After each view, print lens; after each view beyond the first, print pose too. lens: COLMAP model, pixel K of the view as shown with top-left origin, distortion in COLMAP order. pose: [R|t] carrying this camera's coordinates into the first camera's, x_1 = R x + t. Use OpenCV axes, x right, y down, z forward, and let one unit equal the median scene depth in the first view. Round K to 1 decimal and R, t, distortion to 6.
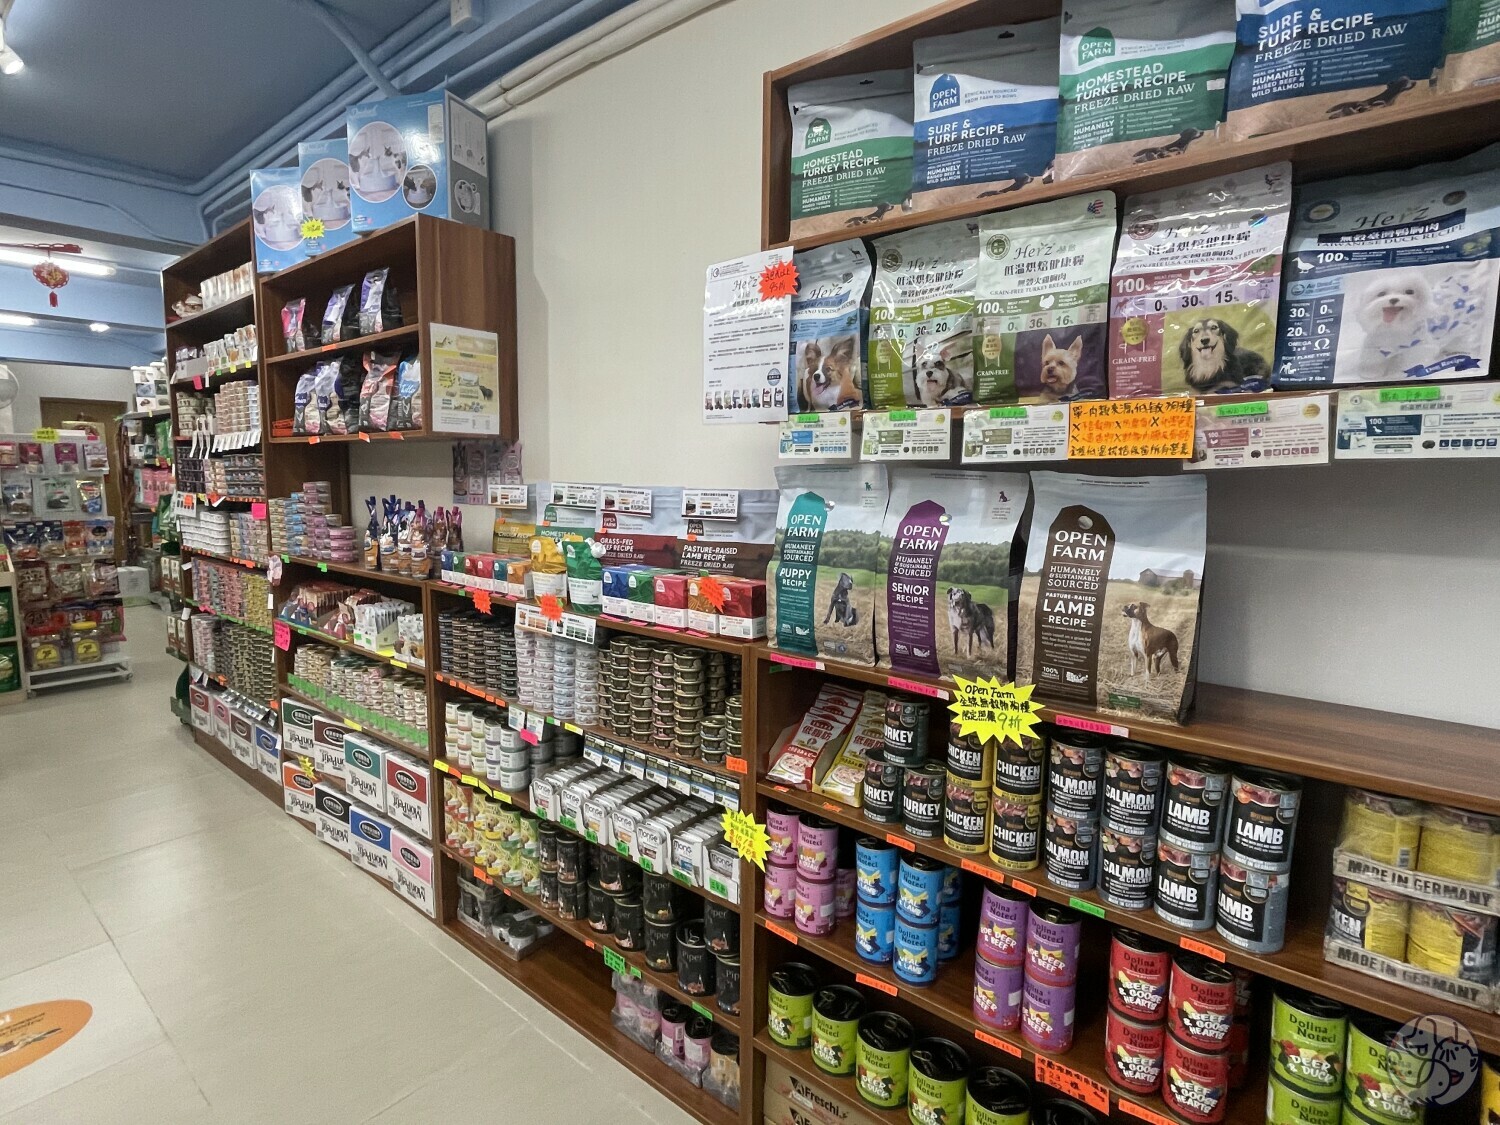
lens RADIAL K [[783.5, 0, 748.2], [0, 783.5, 551.9], [0, 0, 1]] dist [-0.009442, 0.002224]
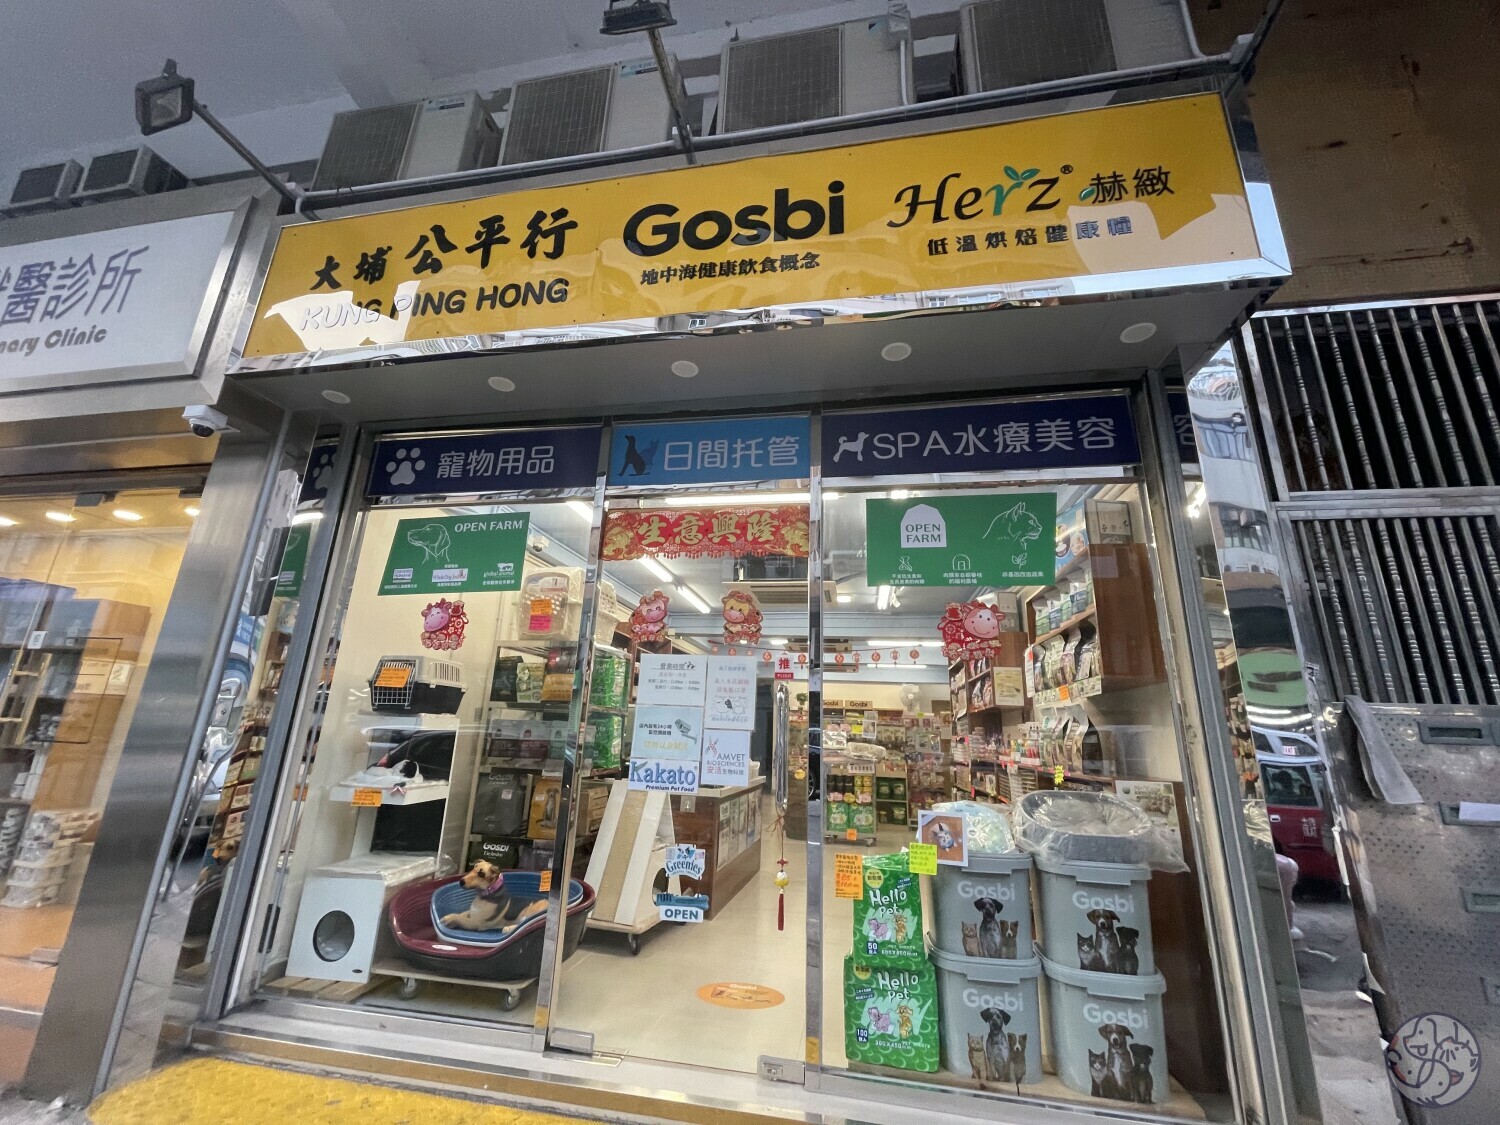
lens RADIAL K [[605.1, 0, 746.3], [0, 605.1, 560.1], [0, 0, 1]] dist [-0.003303, 0.000662]
pose [[0.492104, -0.229472, -0.839748, 1.046058], [-0.130509, 0.934284, -0.331785, 0.189677], [0.860698, 0.272868, 0.429816, -0.808192]]
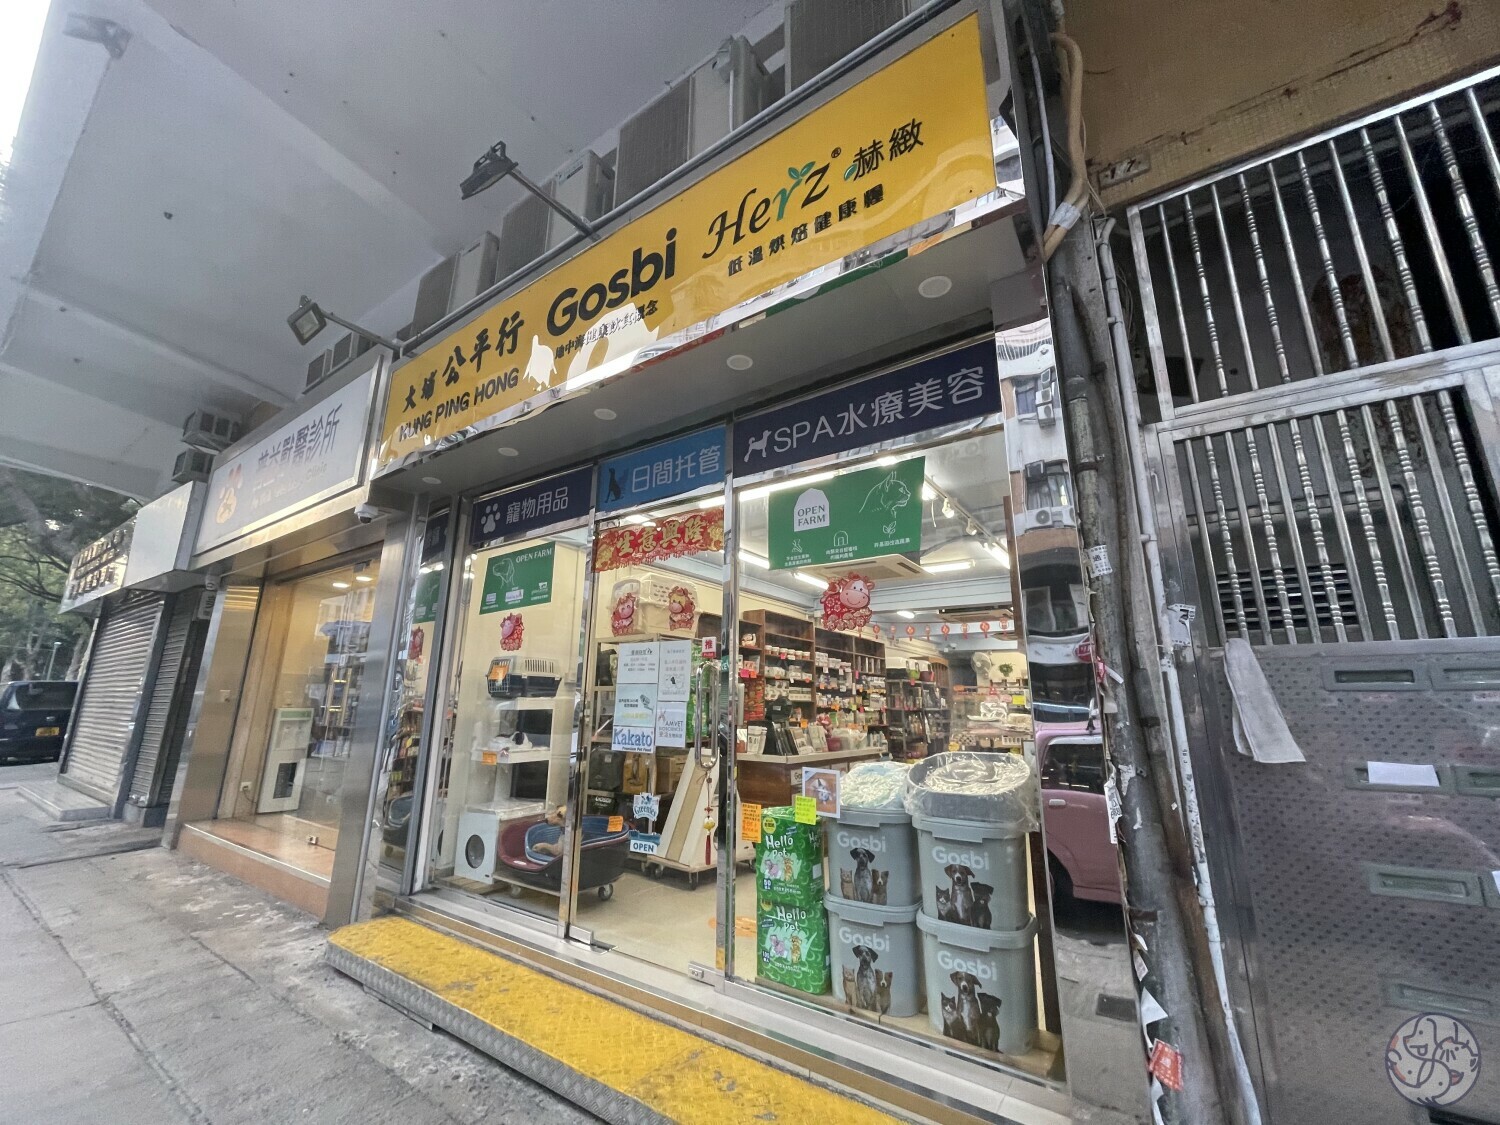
lens RADIAL K [[605.1, 0, 747.5], [0, 605.1, 560.2], [0, 0, 1]] dist [-0.003303, 0.000662]
pose [[0.088737, -0.240089, -0.966687, 1.403049], [-0.121035, 0.960724, -0.249719, 0.132538], [0.988674, 0.139162, 0.056193, -0.254187]]
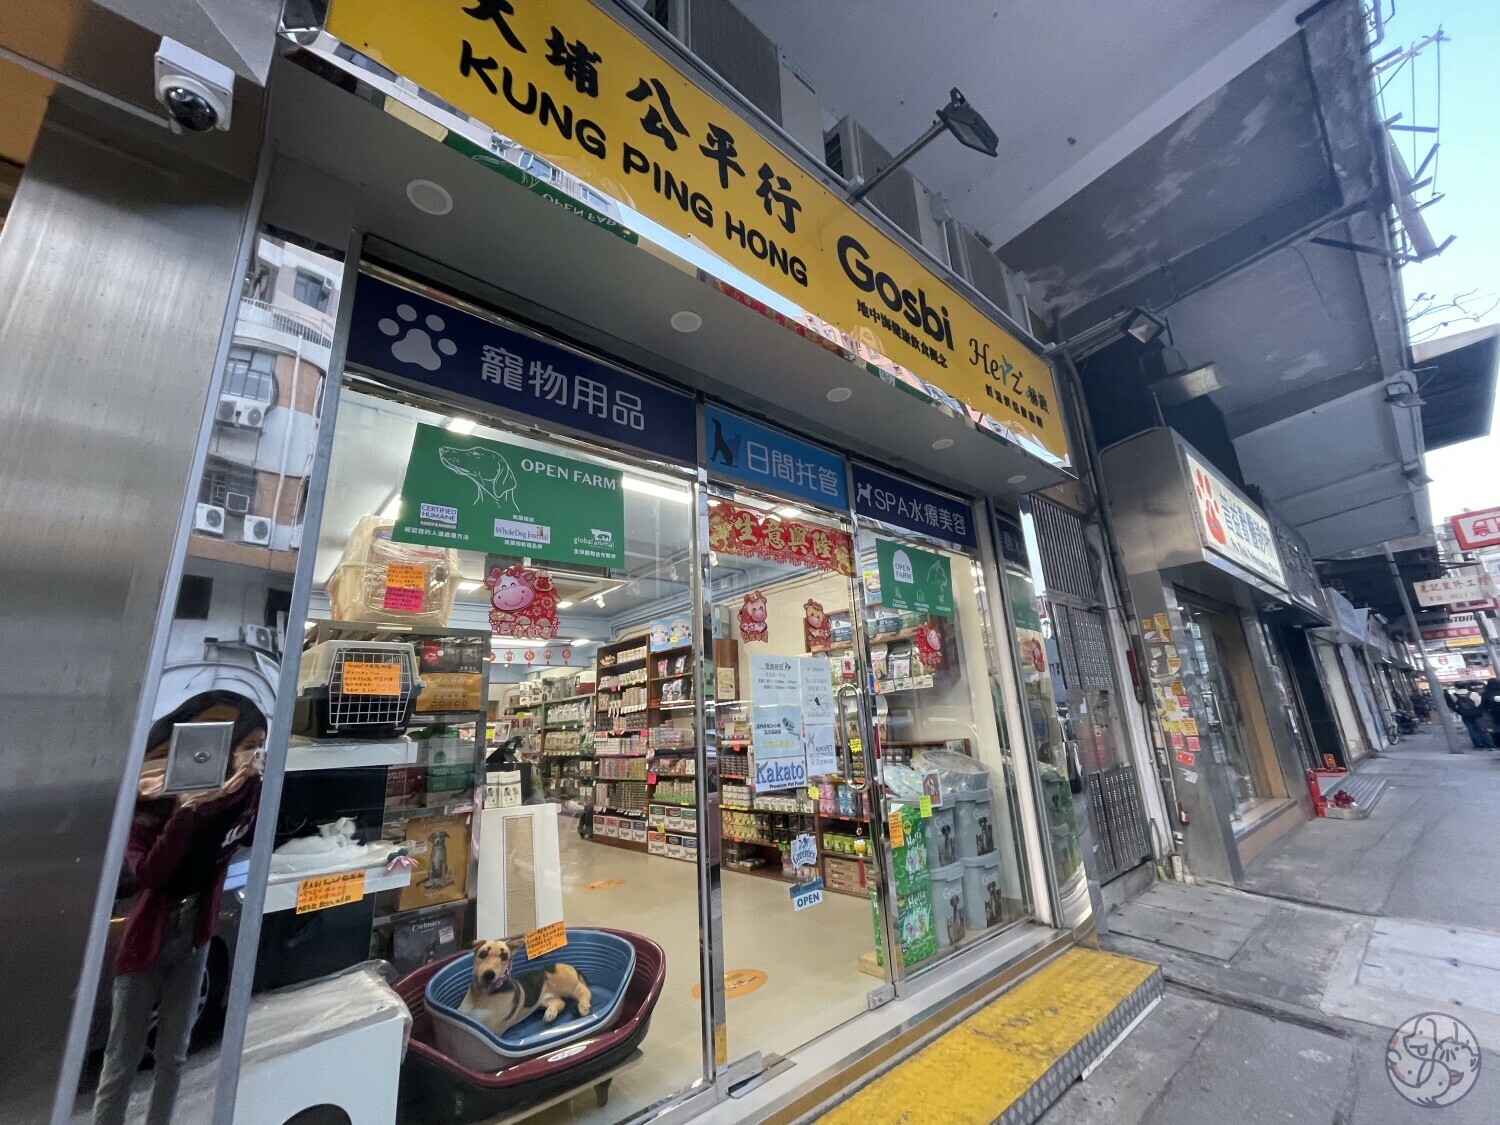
lens RADIAL K [[605.1, 0, 743.2], [0, 605.1, 560.9], [0, 0, 1]] dist [-0.003303, 0.000662]
pose [[0.986070, -0.093980, -0.137237, 0.115348], [0.036356, 0.926909, -0.373520, 0.259118], [0.162310, 0.363328, 0.917414, -1.519465]]
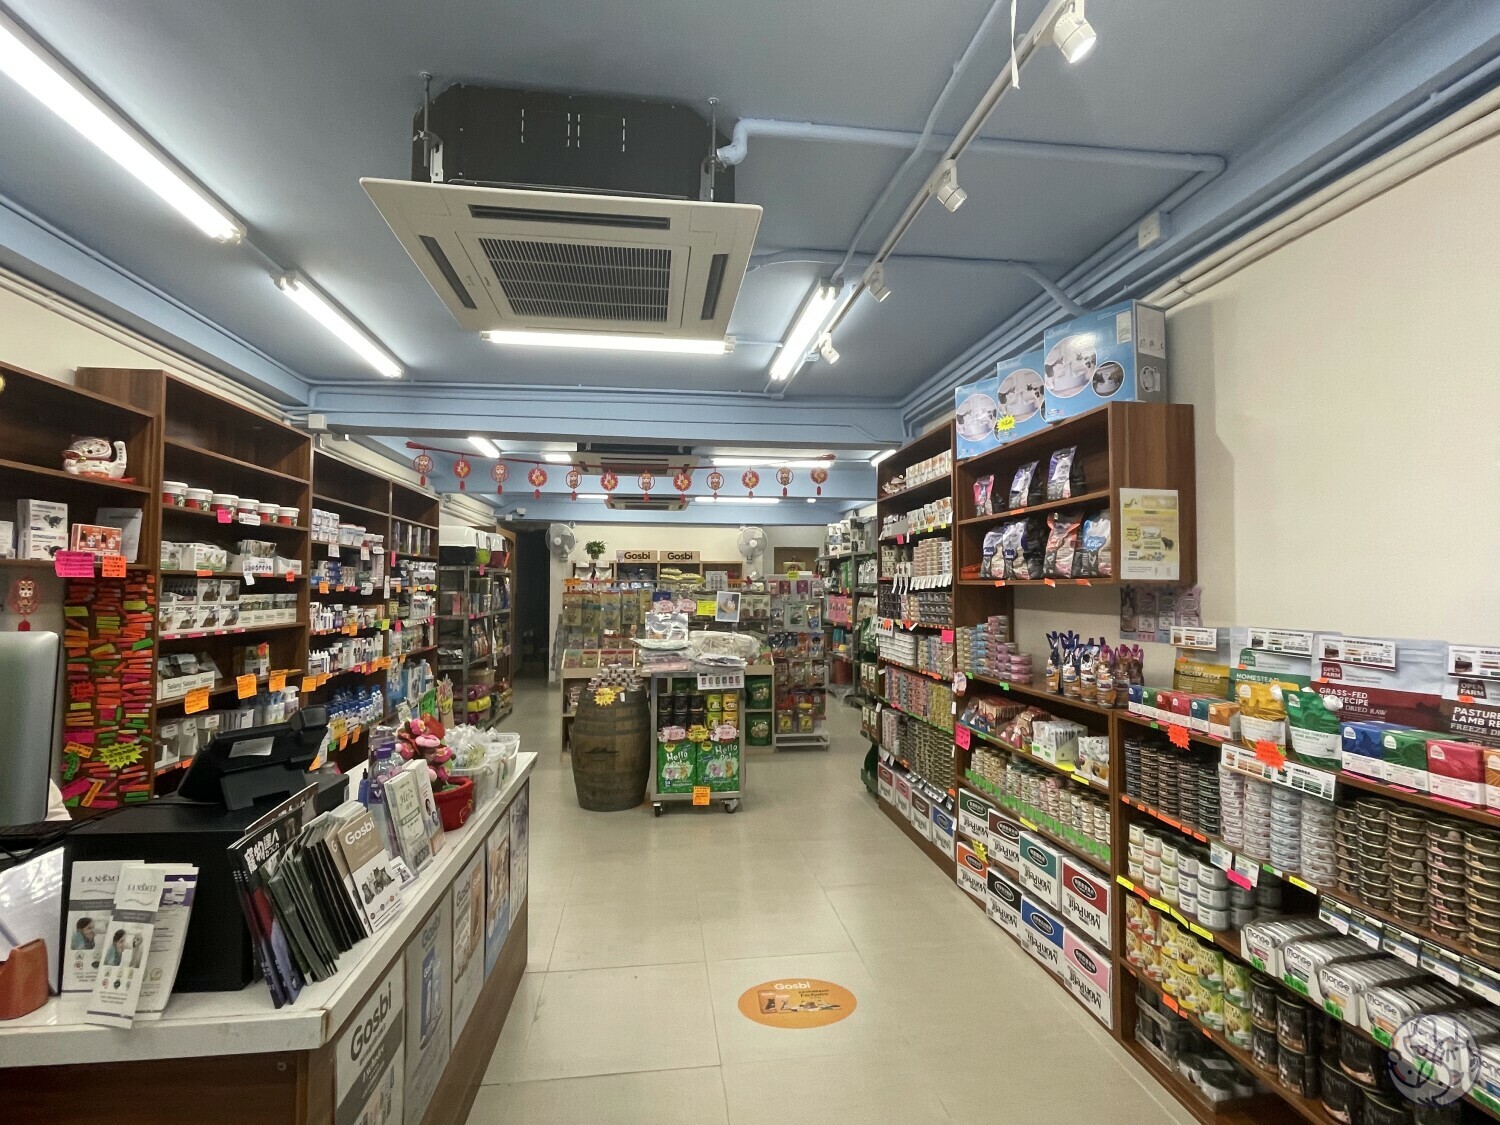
lens RADIAL K [[702.9, 0, 749.5], [0, 702.9, 554.7], [0, 0, 1]] dist [-0.013902, 0.003314]
pose [[0.743587, -0.035406, -0.667701, -0.110657], [-0.067949, 0.989426, -0.128138, -0.018661], [0.665178, 0.140652, 0.733318, -0.123373]]
